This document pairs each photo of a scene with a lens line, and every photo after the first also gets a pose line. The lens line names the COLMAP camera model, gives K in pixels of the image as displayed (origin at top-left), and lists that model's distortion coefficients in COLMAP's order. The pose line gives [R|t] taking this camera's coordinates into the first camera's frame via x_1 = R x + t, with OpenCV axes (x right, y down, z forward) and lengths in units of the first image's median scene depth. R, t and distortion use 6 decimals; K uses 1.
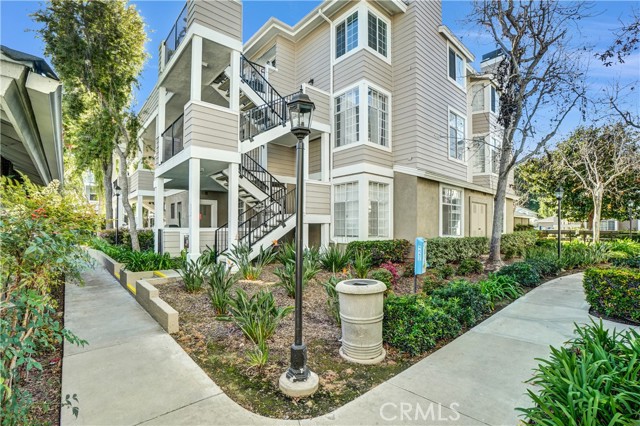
lens RADIAL K [[291.4, 0, 310.8], [0, 291.4, 222.4], [0, 0, 1]] dist [-0.052769, 0.000372]
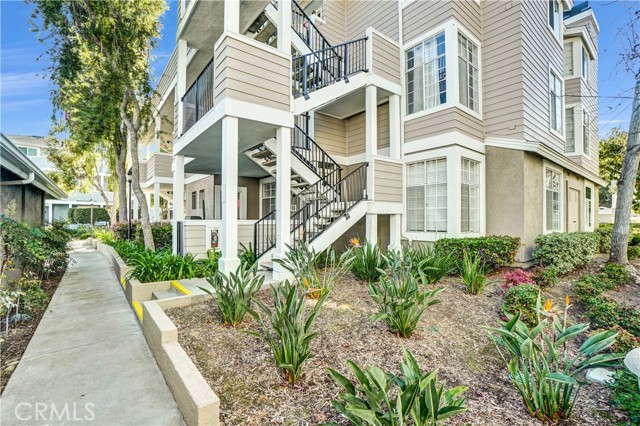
lens RADIAL K [[292.0, 0, 317.5], [0, 292.0, 214.1], [0, 0, 1]] dist [-0.062991, 0.027578]
pose [[0.999345, -0.000107, -0.036190, -0.126711], [0.000036, 0.999998, -0.001944, 0.004603], [0.036190, 0.001942, 0.999343, 0.239735]]
